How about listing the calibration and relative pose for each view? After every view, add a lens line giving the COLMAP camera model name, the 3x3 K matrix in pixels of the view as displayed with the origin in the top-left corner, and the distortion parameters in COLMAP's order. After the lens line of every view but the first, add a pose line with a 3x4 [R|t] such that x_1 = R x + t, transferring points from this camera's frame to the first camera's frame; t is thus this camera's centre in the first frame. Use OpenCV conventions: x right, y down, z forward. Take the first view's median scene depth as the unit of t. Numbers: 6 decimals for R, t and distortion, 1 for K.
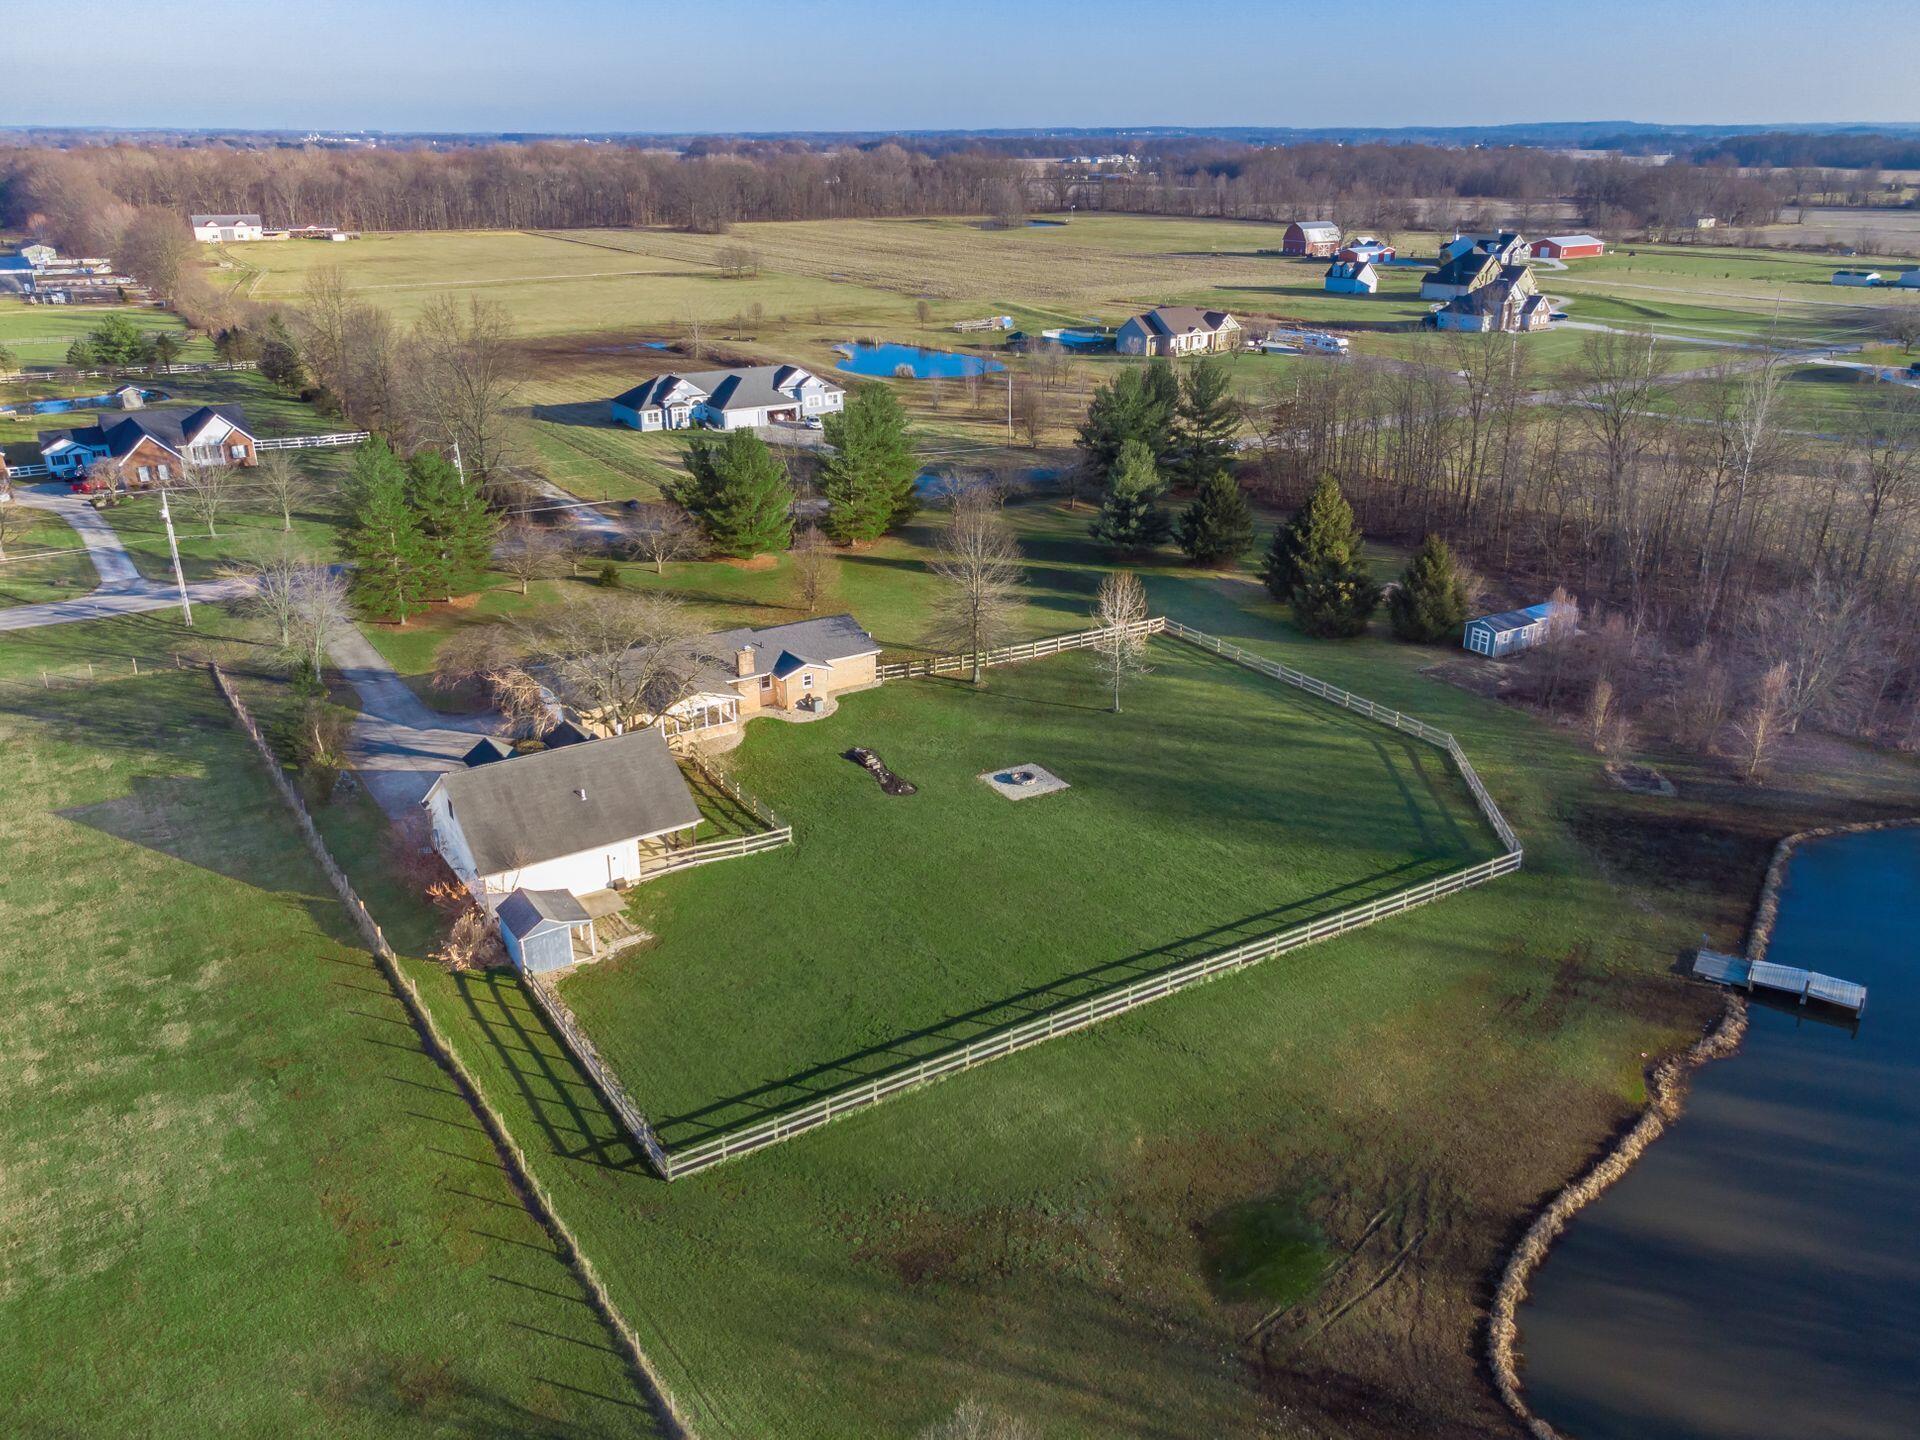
lens RADIAL K [[1438.5, 0, 960.0], [0, 1438.5, 720.0], [0, 0, 1]] dist [0.017811, -0.000561]
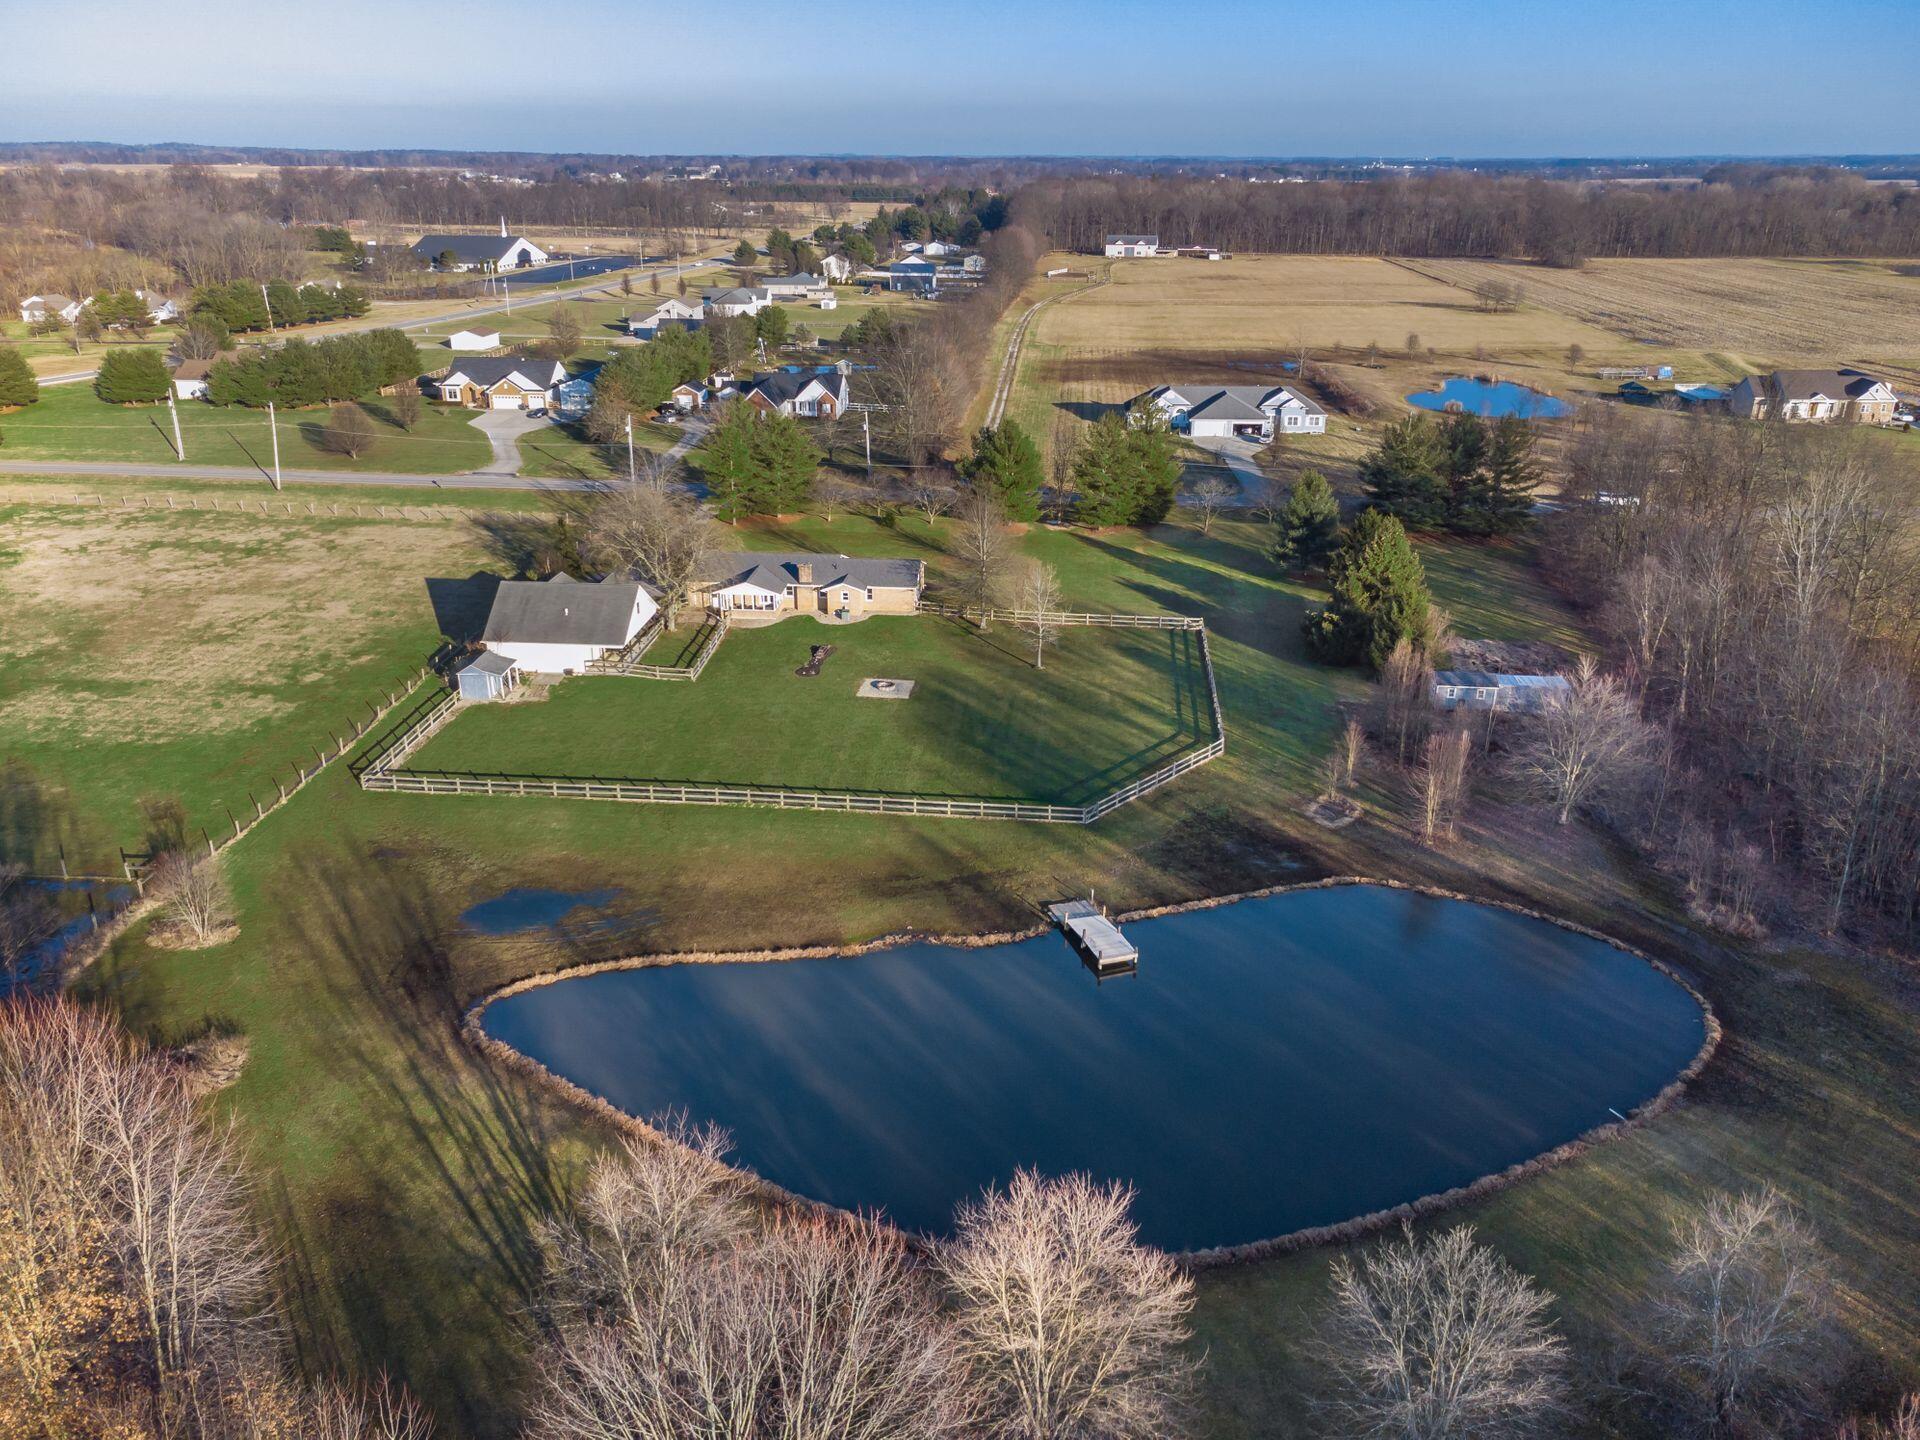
lens RADIAL K [[1438.5, 0, 960.0], [0, 1438.5, 720.0], [0, 0, 1]] dist [0.017811, -0.000561]
pose [[0.789850, 0.225308, -0.570415, 0.715971], [-0.233943, 0.970436, 0.059373, -0.018714], [0.566929, 0.086549, 0.819208, -0.016984]]
